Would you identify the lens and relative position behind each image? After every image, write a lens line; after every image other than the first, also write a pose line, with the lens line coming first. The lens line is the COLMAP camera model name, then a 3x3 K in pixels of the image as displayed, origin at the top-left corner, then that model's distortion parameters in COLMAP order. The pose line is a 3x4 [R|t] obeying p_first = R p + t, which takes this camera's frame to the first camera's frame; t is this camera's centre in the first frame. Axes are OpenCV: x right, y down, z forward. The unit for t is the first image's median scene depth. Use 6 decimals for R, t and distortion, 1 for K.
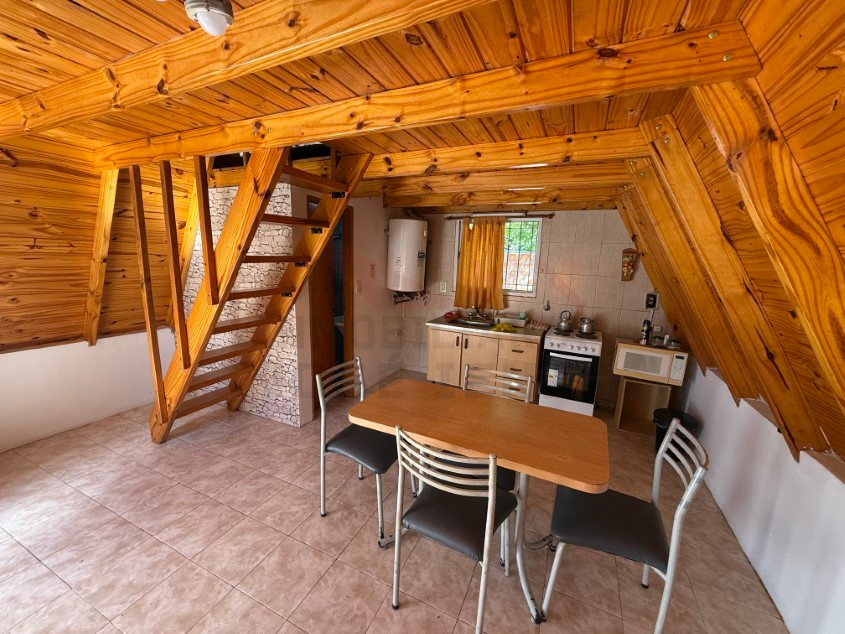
lens RADIAL K [[337.3, 0, 421.6], [0, 337.3, 321.3], [0, 0, 1]] dist [-0.000022, -0.000704]
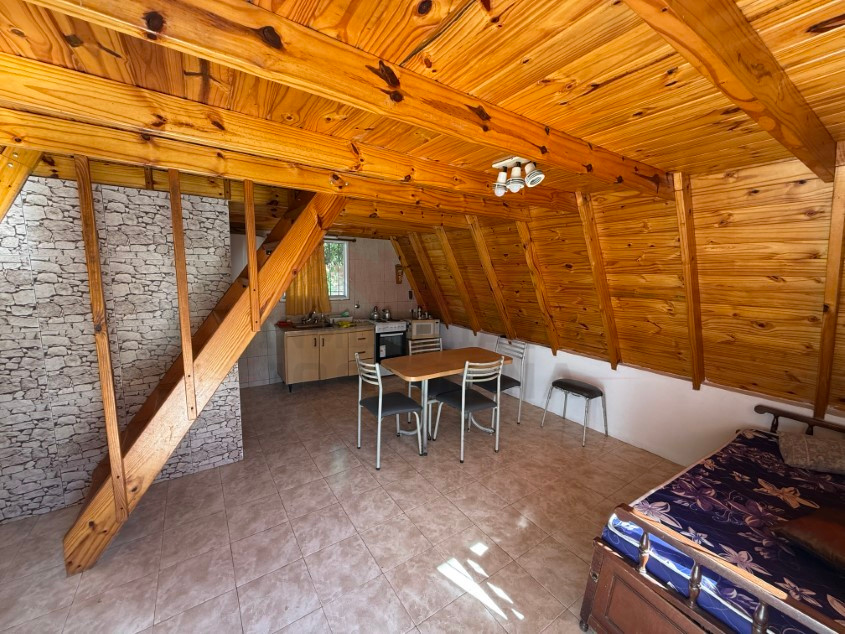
lens RADIAL K [[337.3, 0, 423.0], [0, 337.3, 323.2], [0, 0, 1]] dist [-0.000022, -0.000704]
pose [[0.515655, -0.150786, 0.843424, -0.750520], [0.155500, 0.984514, 0.080940, -0.047653], [-0.842567, 0.089416, 0.531117, 0.050087]]
